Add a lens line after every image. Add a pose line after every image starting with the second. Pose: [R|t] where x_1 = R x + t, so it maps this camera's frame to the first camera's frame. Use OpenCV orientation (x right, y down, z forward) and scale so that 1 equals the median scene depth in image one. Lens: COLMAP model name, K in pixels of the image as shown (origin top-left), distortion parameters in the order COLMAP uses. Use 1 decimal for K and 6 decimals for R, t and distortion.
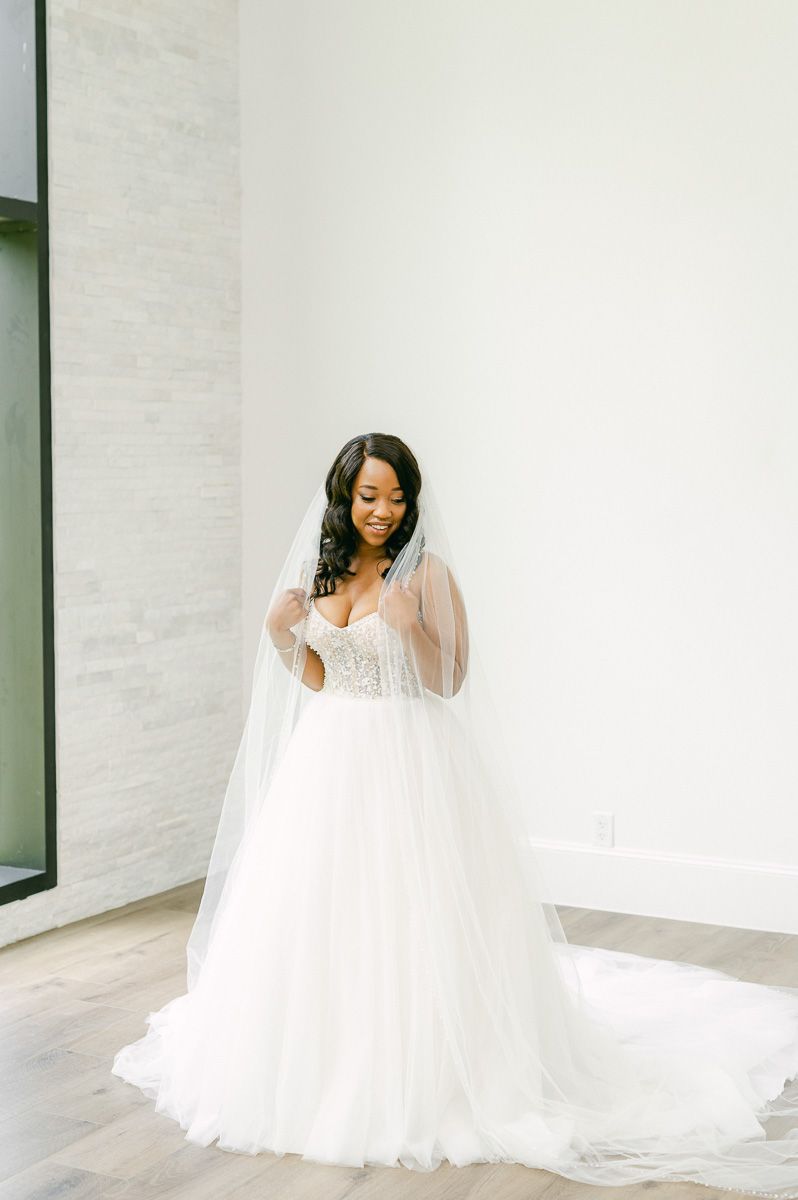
lens RADIAL K [[1880.8, 0, 398.5], [0, 1880.8, 680.6], [0, 0, 1]] dist [-0.027481, -0.042783]
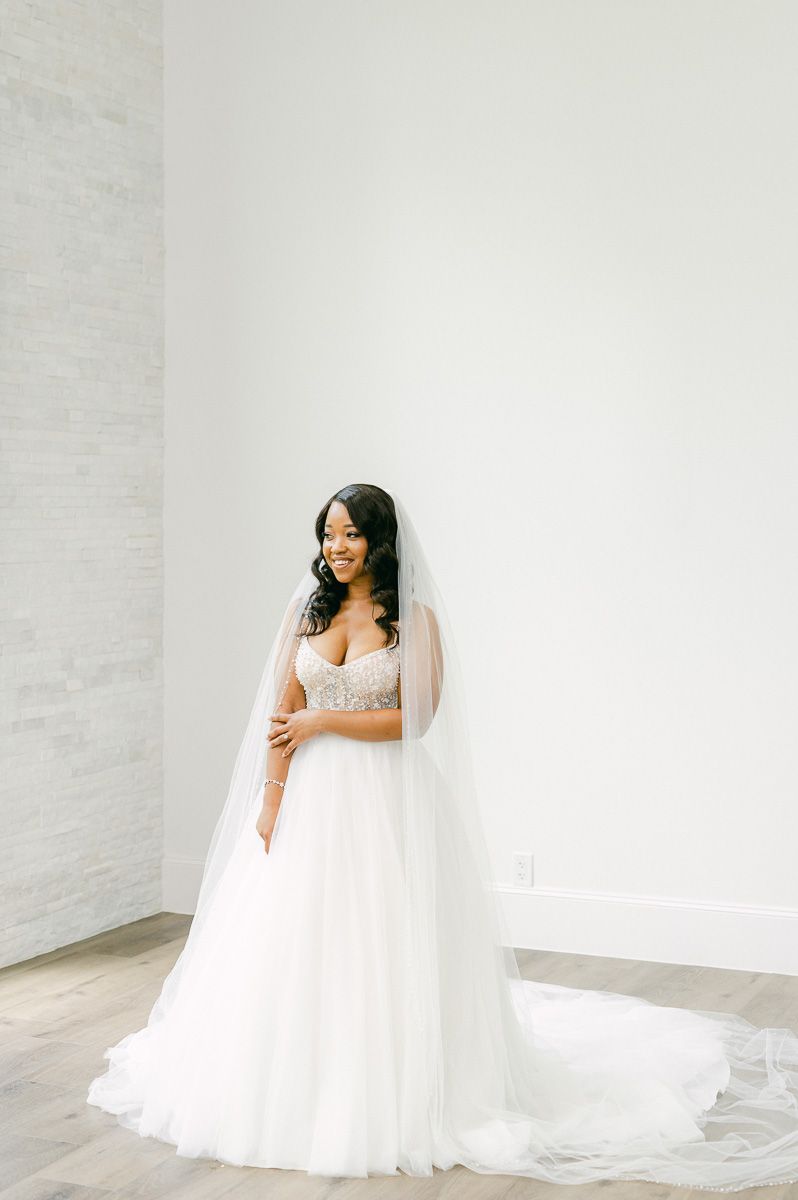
lens RADIAL K [[2004.0, 0, 400.4], [0, 2004.0, 649.0], [0, 0, 1]] dist [-0.016920, -0.061313]
pose [[0.996575, -0.003261, 0.082624, -0.049883], [0.007194, 0.998853, -0.047346, 0.010233], [-0.082375, 0.047778, 0.995455, -0.096752]]
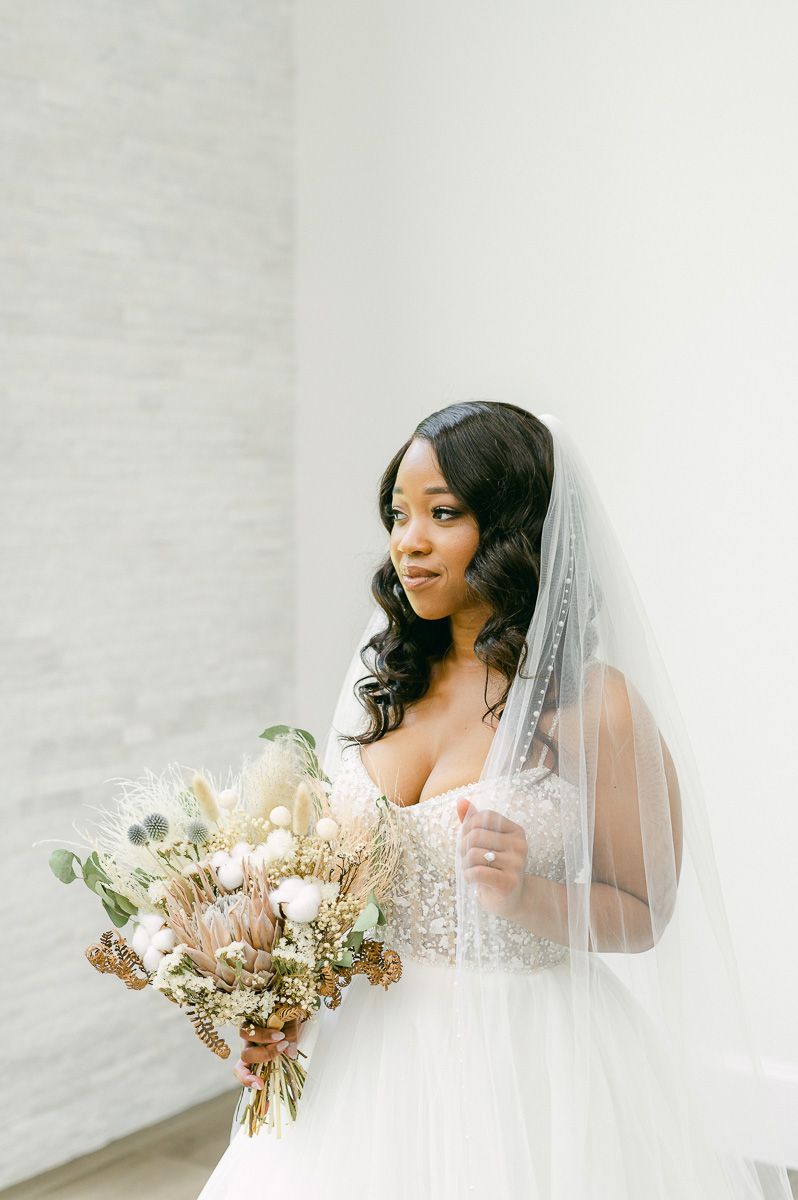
lens RADIAL K [[1981.8, 0, 512.2], [0, 1981.8, 636.4], [0, 0, 1]] dist [0.001203, 0.008006]
pose [[0.999769, 0.002391, -0.021377, 0.010920], [-0.003082, 0.999473, -0.032319, -0.036353], [0.021288, 0.032377, 0.999249, 0.316833]]
